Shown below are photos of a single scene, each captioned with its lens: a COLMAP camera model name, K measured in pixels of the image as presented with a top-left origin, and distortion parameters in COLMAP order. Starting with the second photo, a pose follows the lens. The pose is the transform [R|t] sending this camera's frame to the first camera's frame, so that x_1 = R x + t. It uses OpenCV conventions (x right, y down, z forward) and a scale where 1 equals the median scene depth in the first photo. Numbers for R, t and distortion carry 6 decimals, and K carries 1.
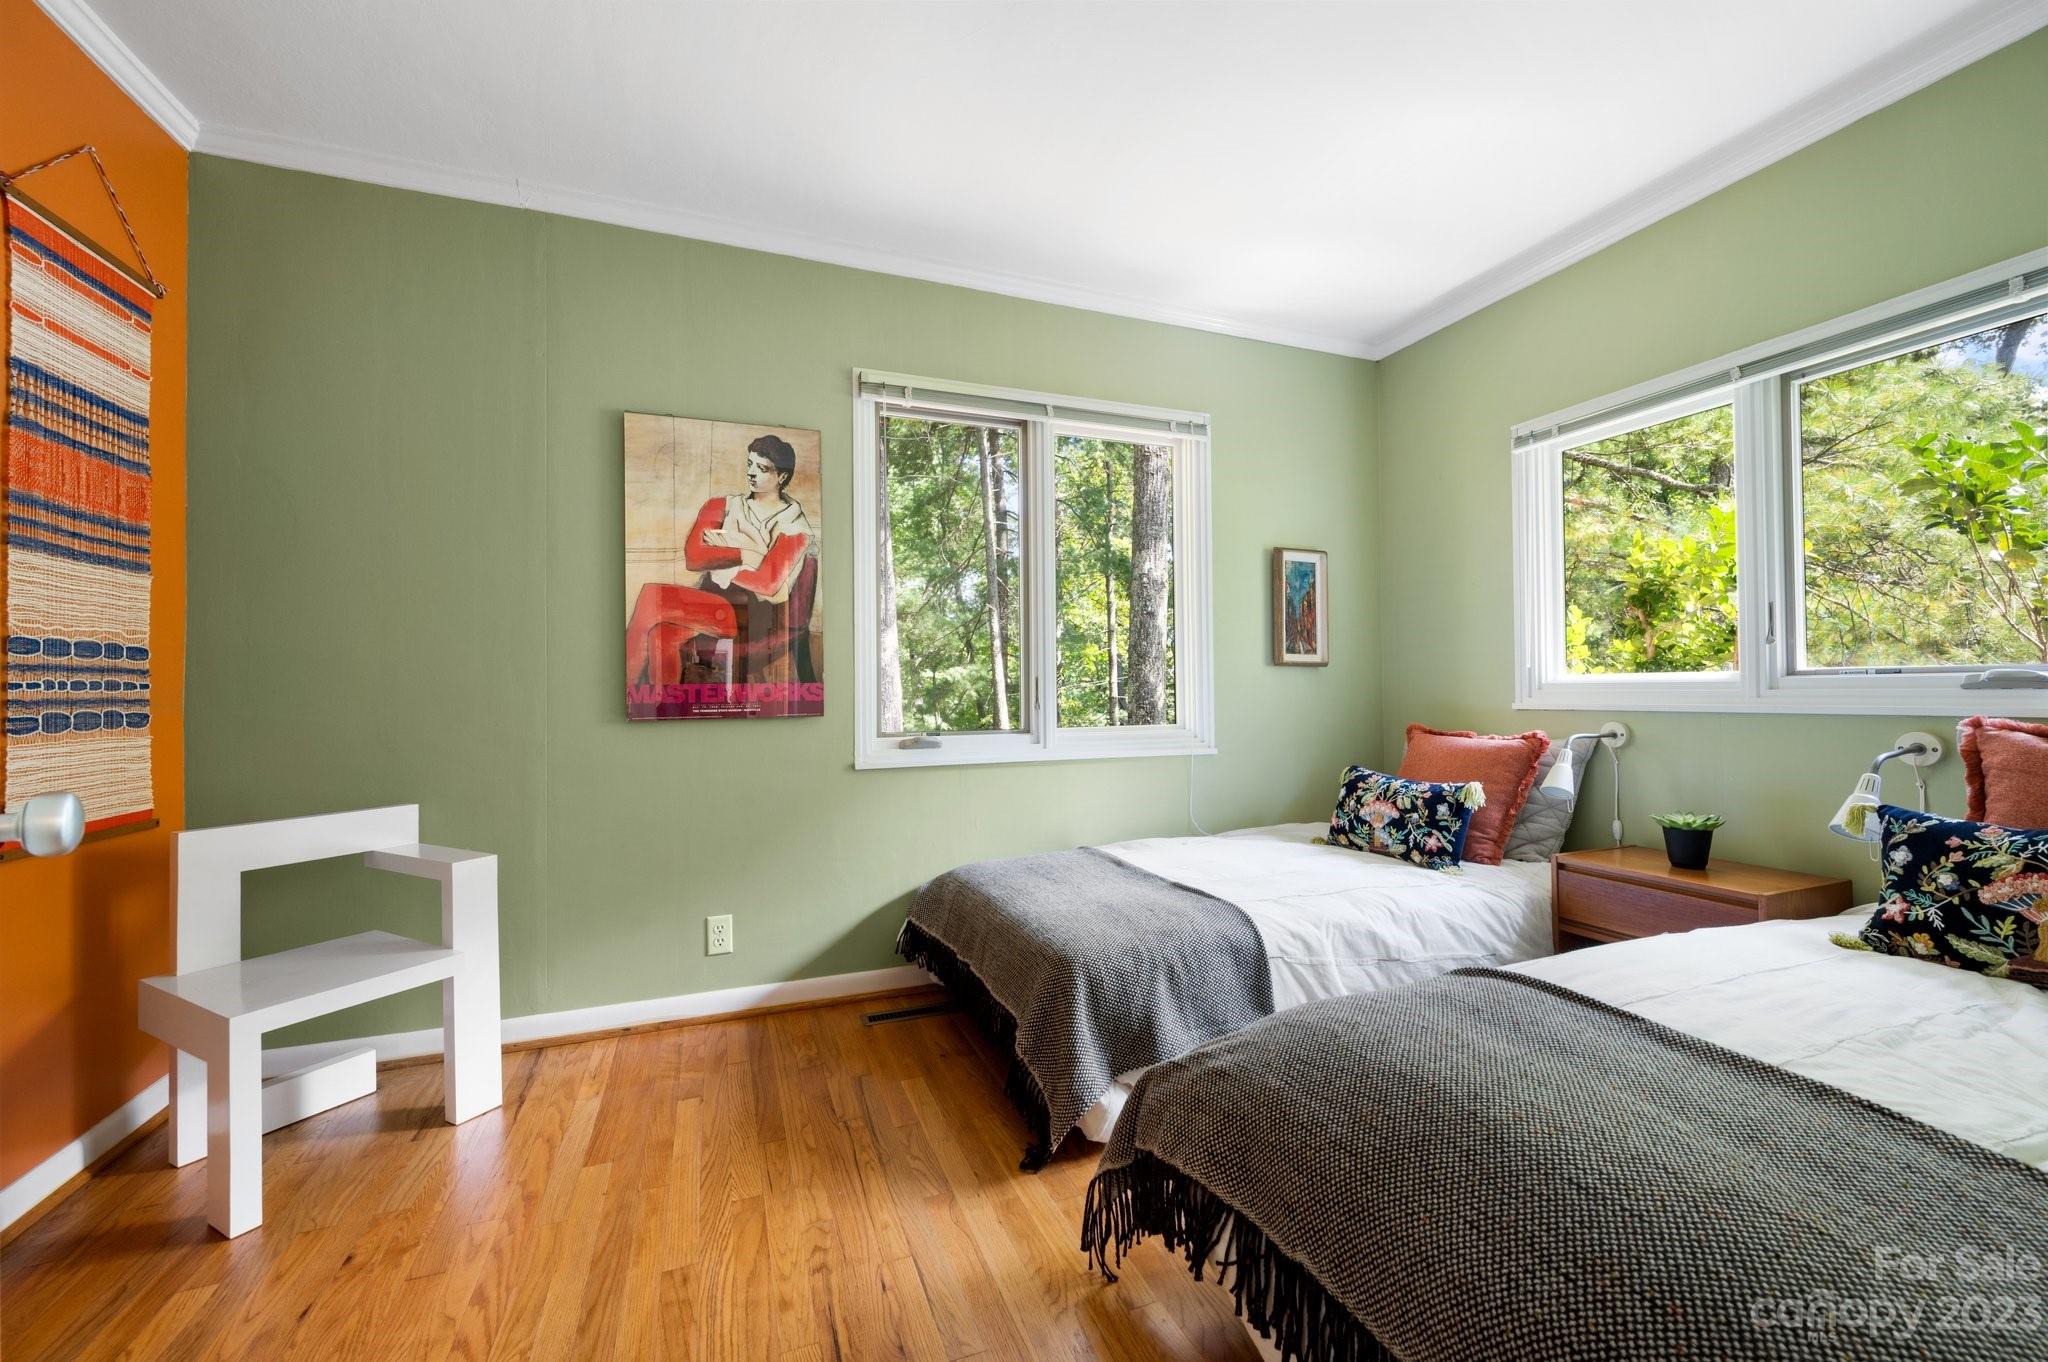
lens RADIAL K [[807.0, 0, 1025.5], [0, 807.0, 676.8], [0, 0, 1]] dist [-0.002116, -0.000682]
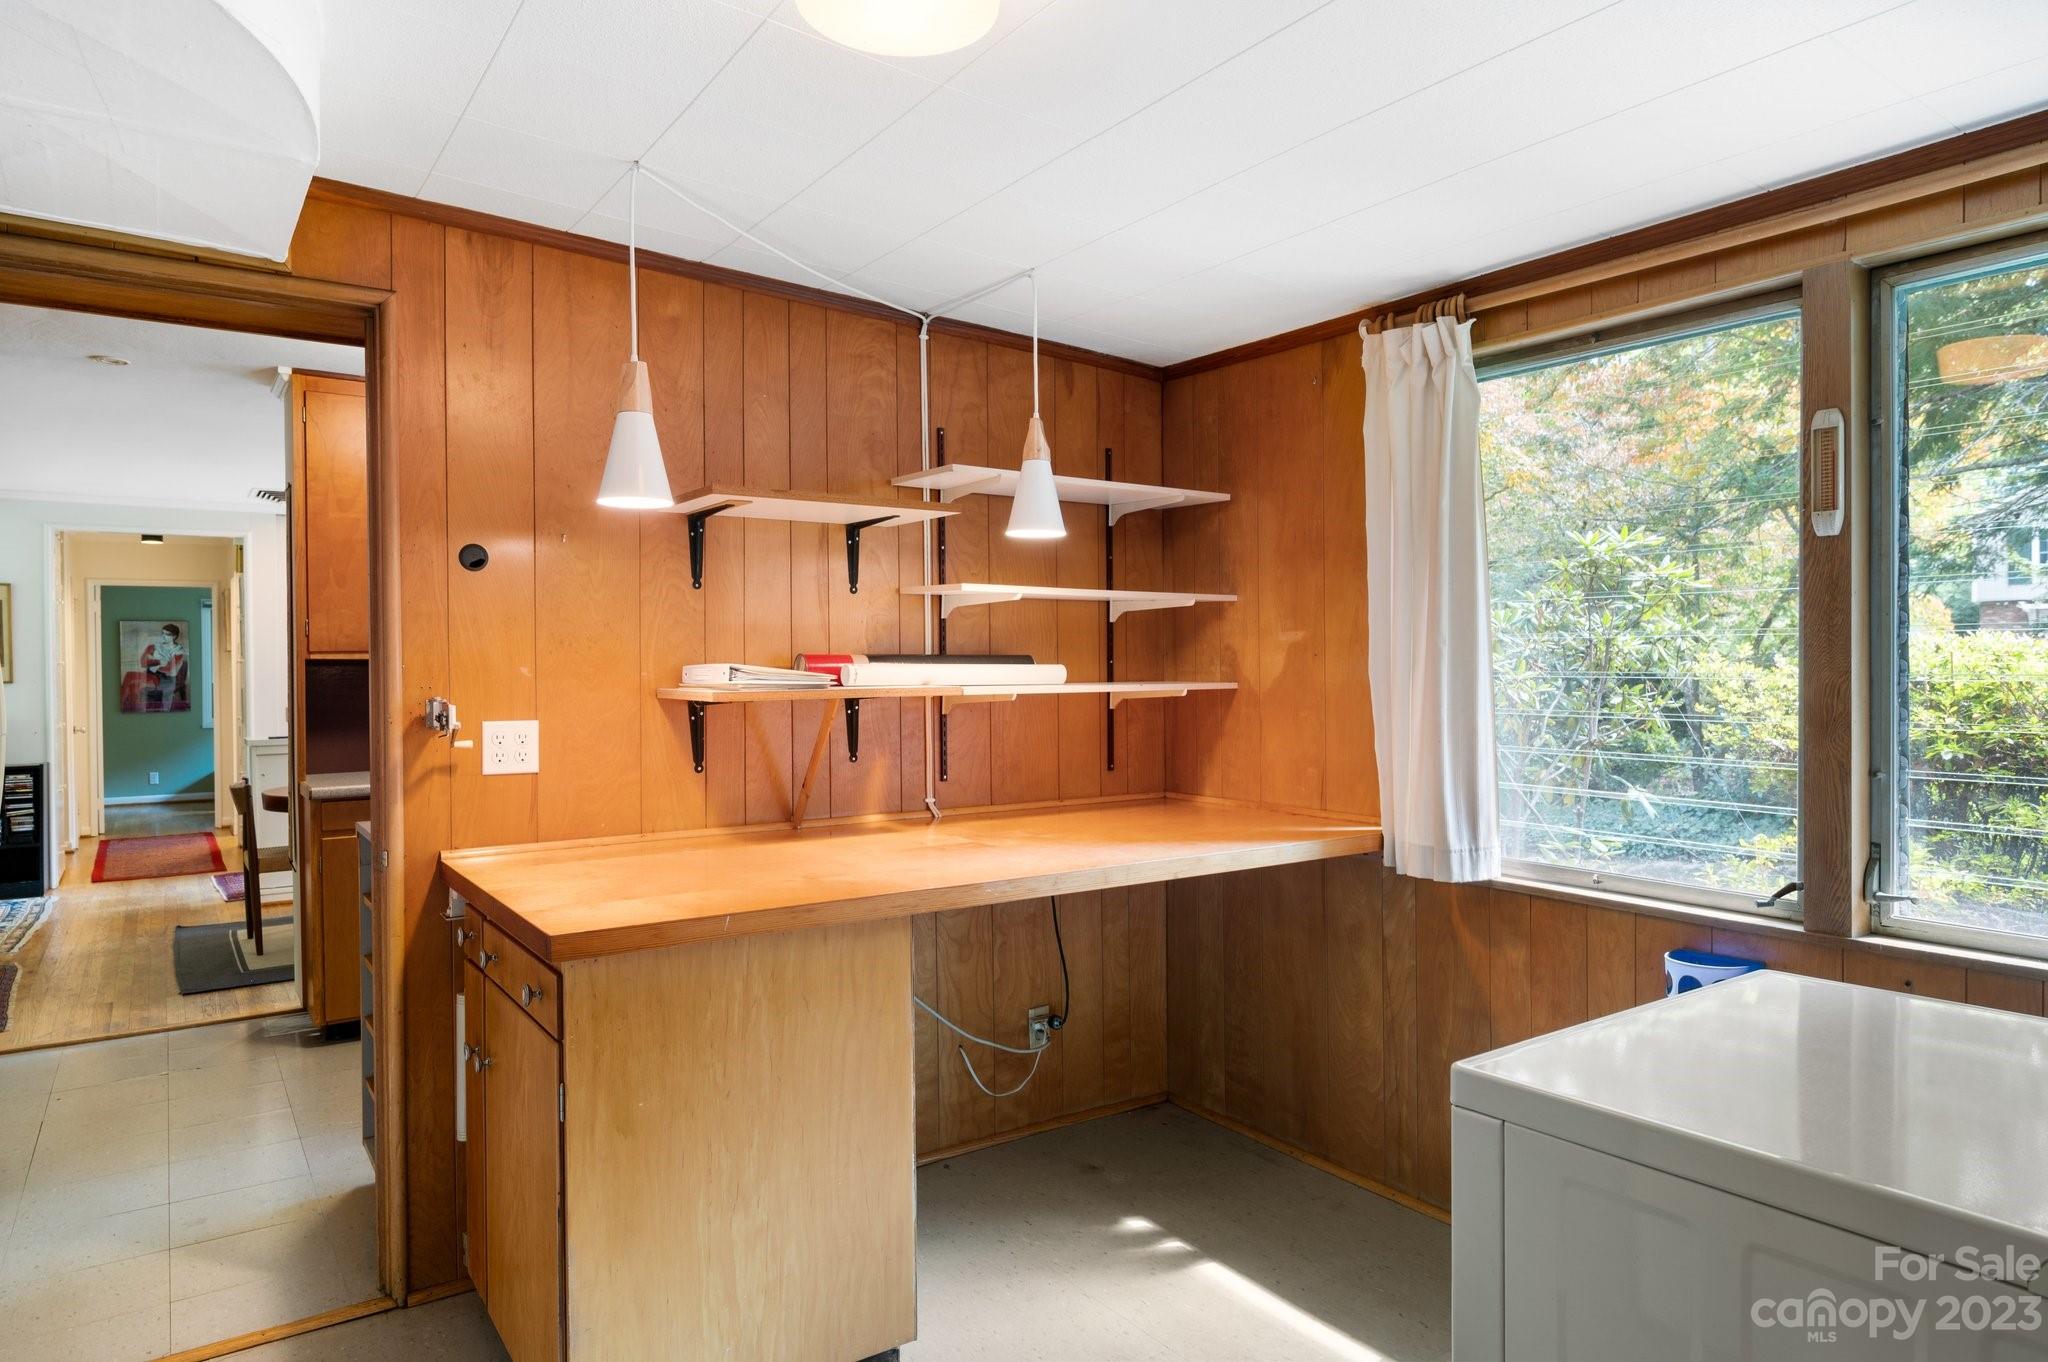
lens RADIAL K [[1236.7, 0, 1030.0], [0, 1236.7, 678.1], [0, 0, 1]] dist [-0.000093, -0.001572]
pose [[0.970582, -0.002723, 0.240756, 1.855196], [0.000598, 0.999960, 0.008898, -0.127198], [-0.240771, -0.008492, 0.970545, -4.694971]]
